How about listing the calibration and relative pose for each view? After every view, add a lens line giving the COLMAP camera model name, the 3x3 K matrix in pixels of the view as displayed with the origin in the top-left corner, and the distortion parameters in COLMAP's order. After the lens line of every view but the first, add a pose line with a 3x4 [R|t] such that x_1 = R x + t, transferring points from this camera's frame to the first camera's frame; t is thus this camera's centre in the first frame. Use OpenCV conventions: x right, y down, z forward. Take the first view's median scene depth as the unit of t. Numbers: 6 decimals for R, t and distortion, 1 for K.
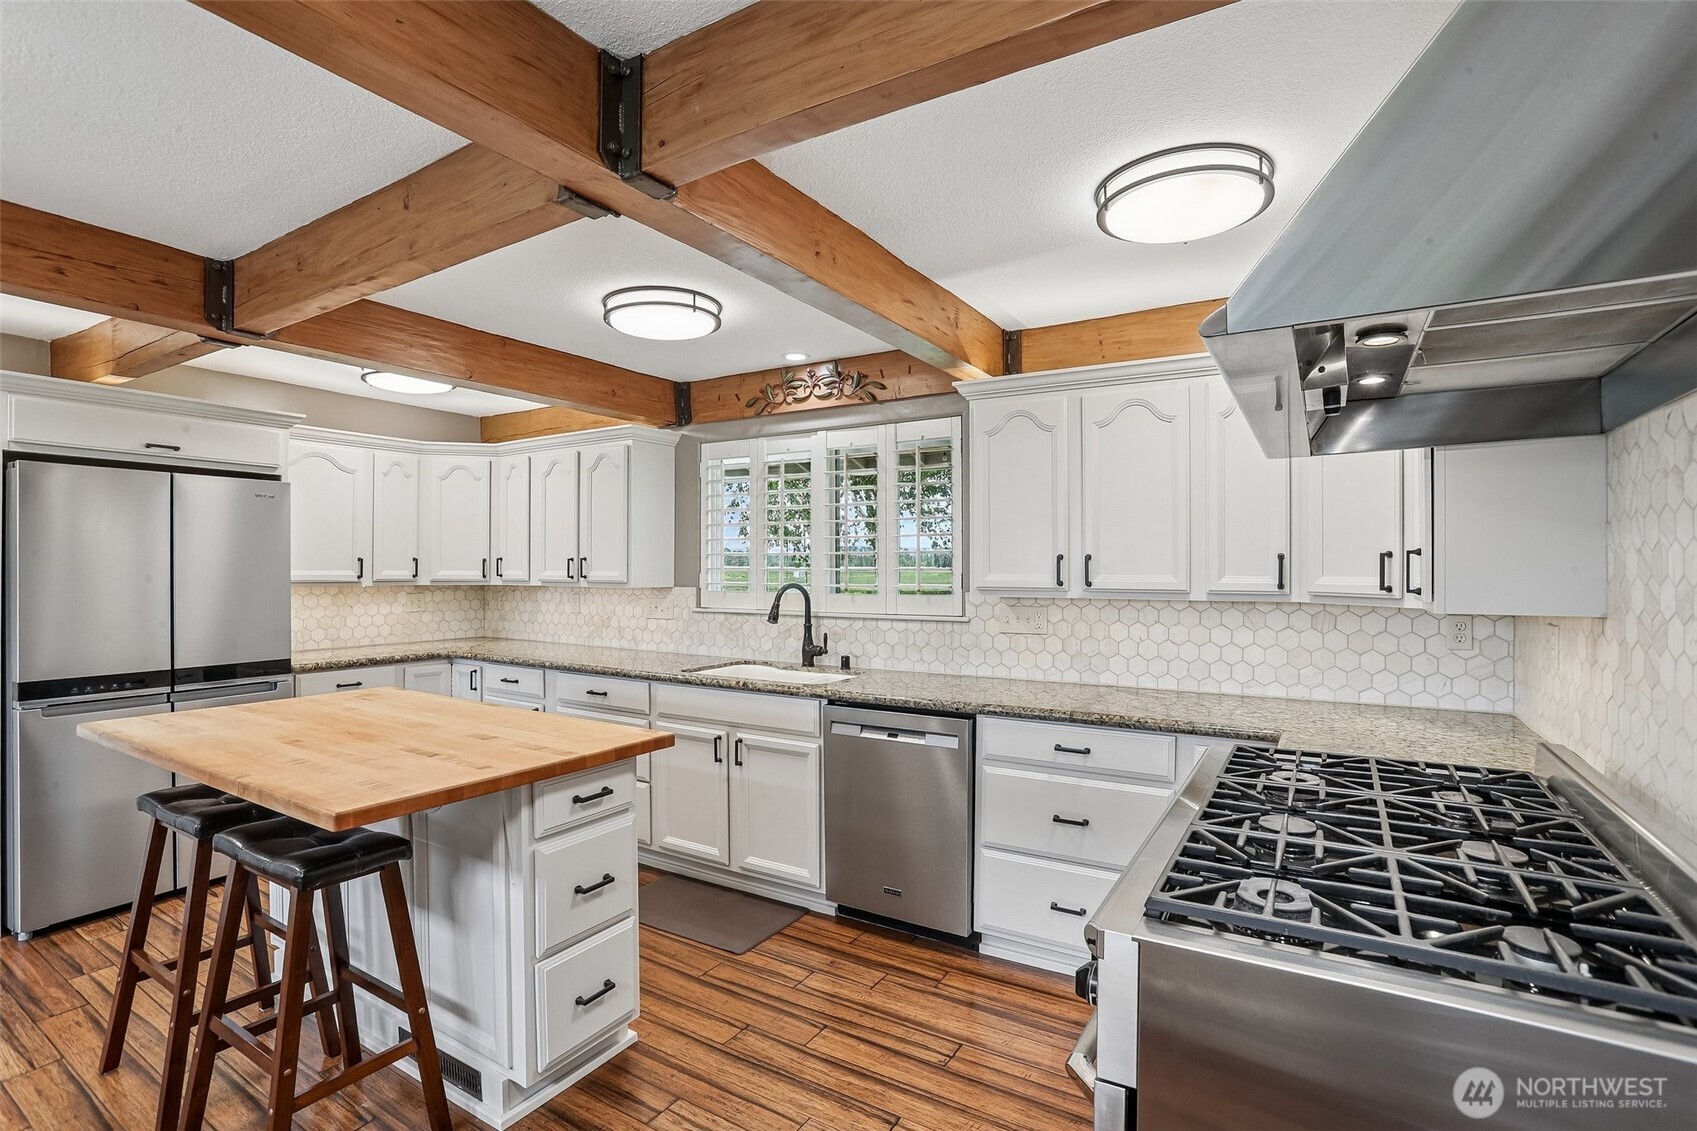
lens RADIAL K [[779.3, 0, 850.9], [0, 779.3, 577.6], [0, 0, 1]] dist [-0.023860, 0.002419]
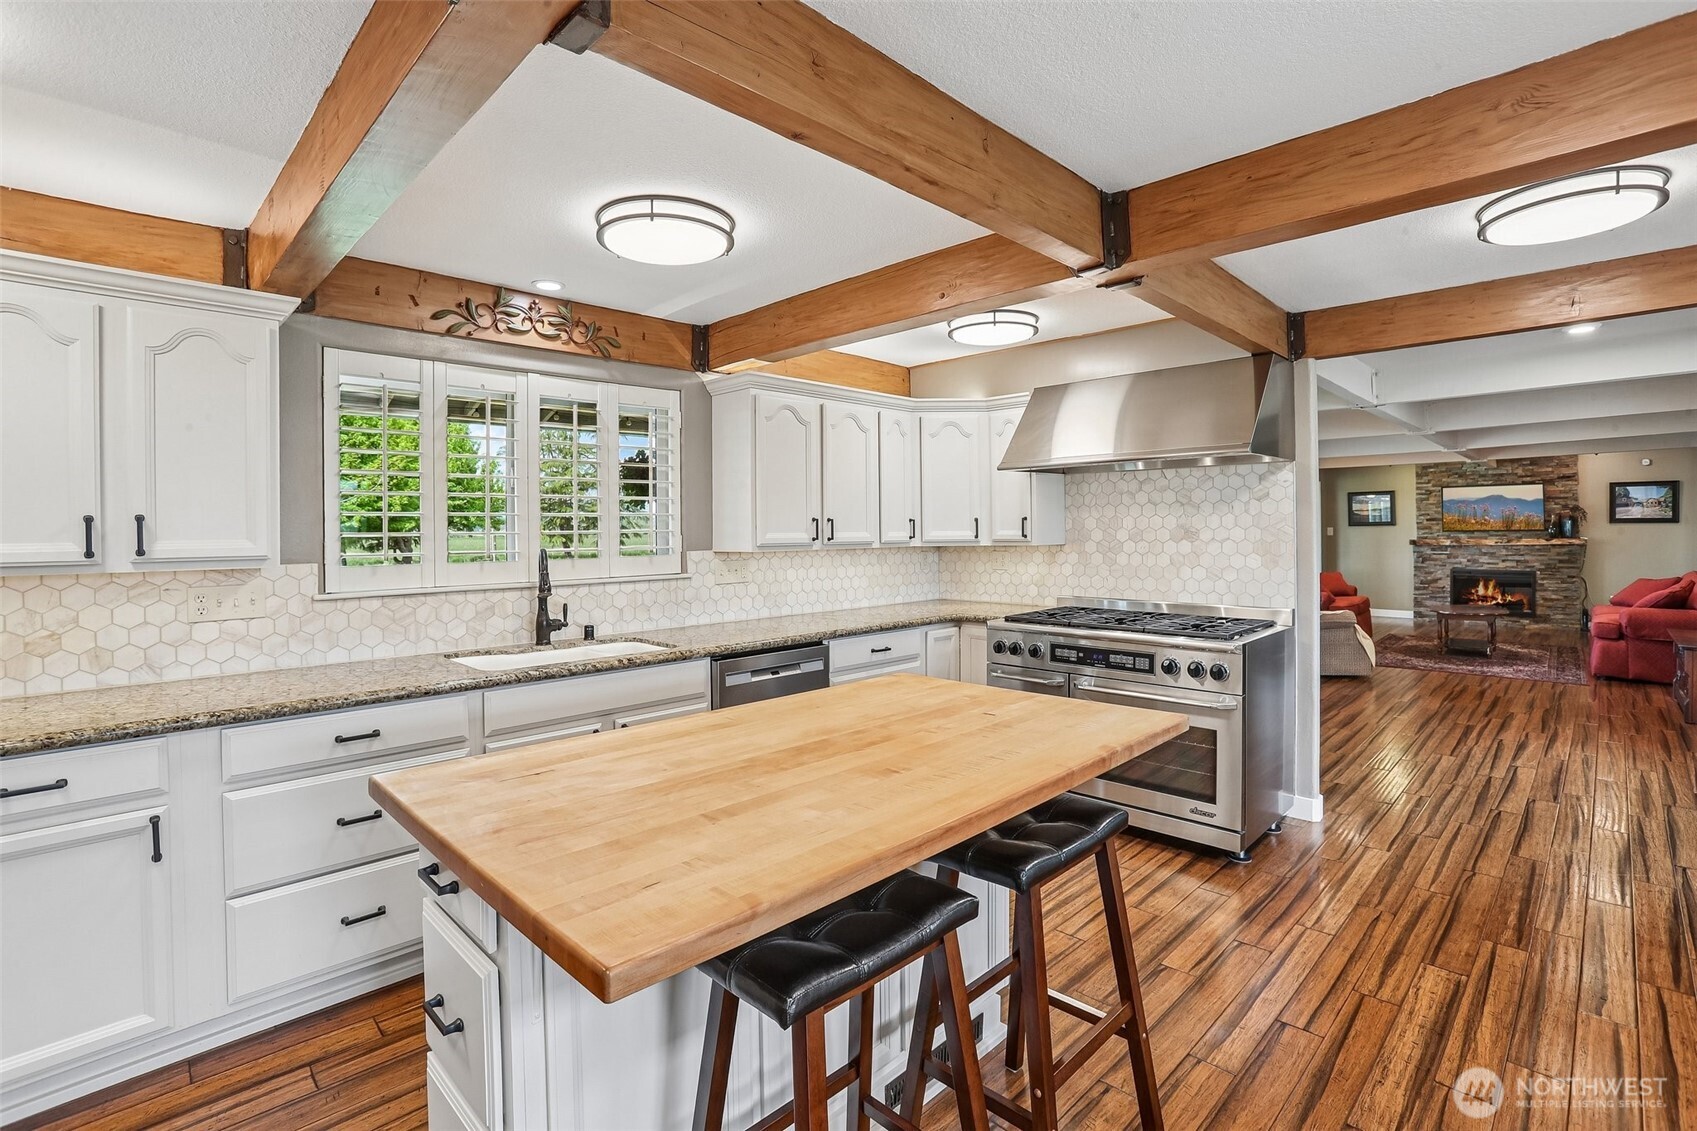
lens RADIAL K [[779.3, 0, 820.7], [0, 779.3, 529.5], [0, 0, 1]] dist [-0.023860, 0.002419]
pose [[0.276127, -0.004499, 0.961111, -0.824256], [0.019433, 0.999811, -0.000903, -0.007427], [-0.960925, 0.018927, 0.276162, 0.481160]]
